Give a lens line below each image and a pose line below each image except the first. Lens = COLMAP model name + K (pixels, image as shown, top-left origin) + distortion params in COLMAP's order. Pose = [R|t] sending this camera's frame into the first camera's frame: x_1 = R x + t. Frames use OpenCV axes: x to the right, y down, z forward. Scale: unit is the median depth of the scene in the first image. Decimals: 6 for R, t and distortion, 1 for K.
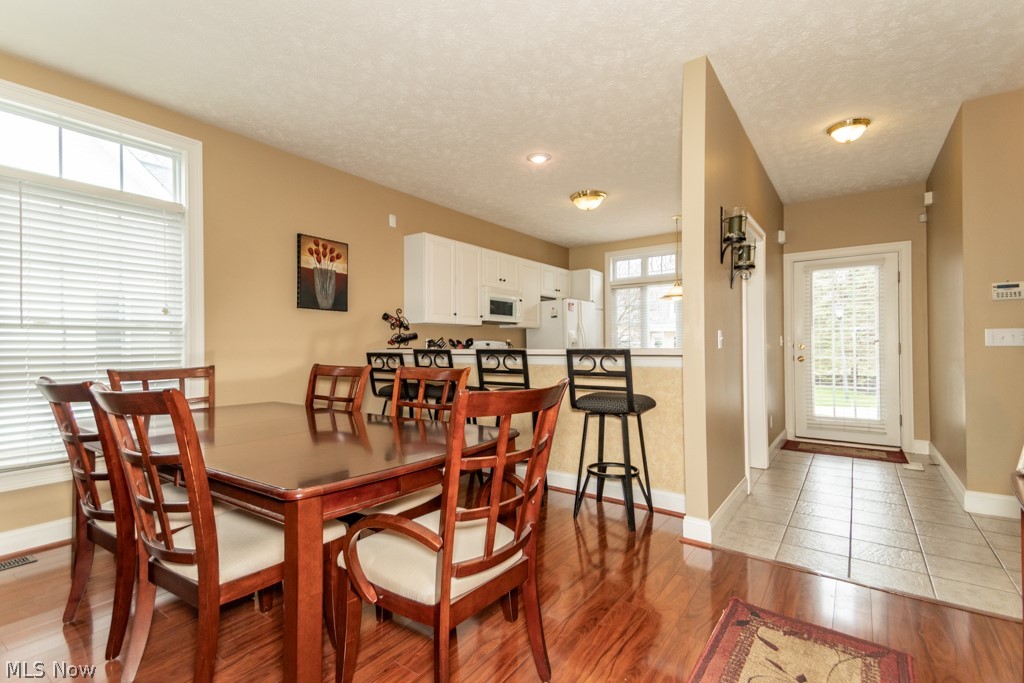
lens RADIAL K [[474.9, 0, 511.1], [0, 474.9, 346.9], [0, 0, 1]] dist [0.037666, 0.000089]
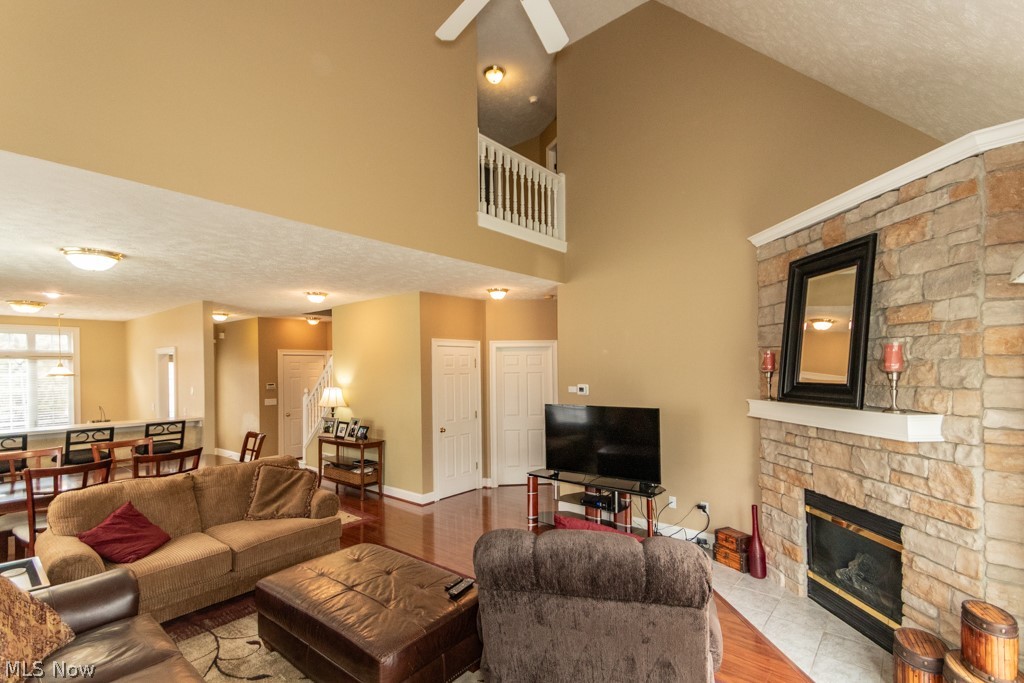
lens RADIAL K [[475.7, 0, 509.8], [0, 475.7, 371.6], [0, 0, 1]] dist [0.047337, 0.000120]
pose [[0.079658, 0.000835, 0.996822, -1.209845], [0.012227, 0.999924, -0.001814, -0.126771], [-0.996747, 0.012332, 0.079642, -0.454890]]
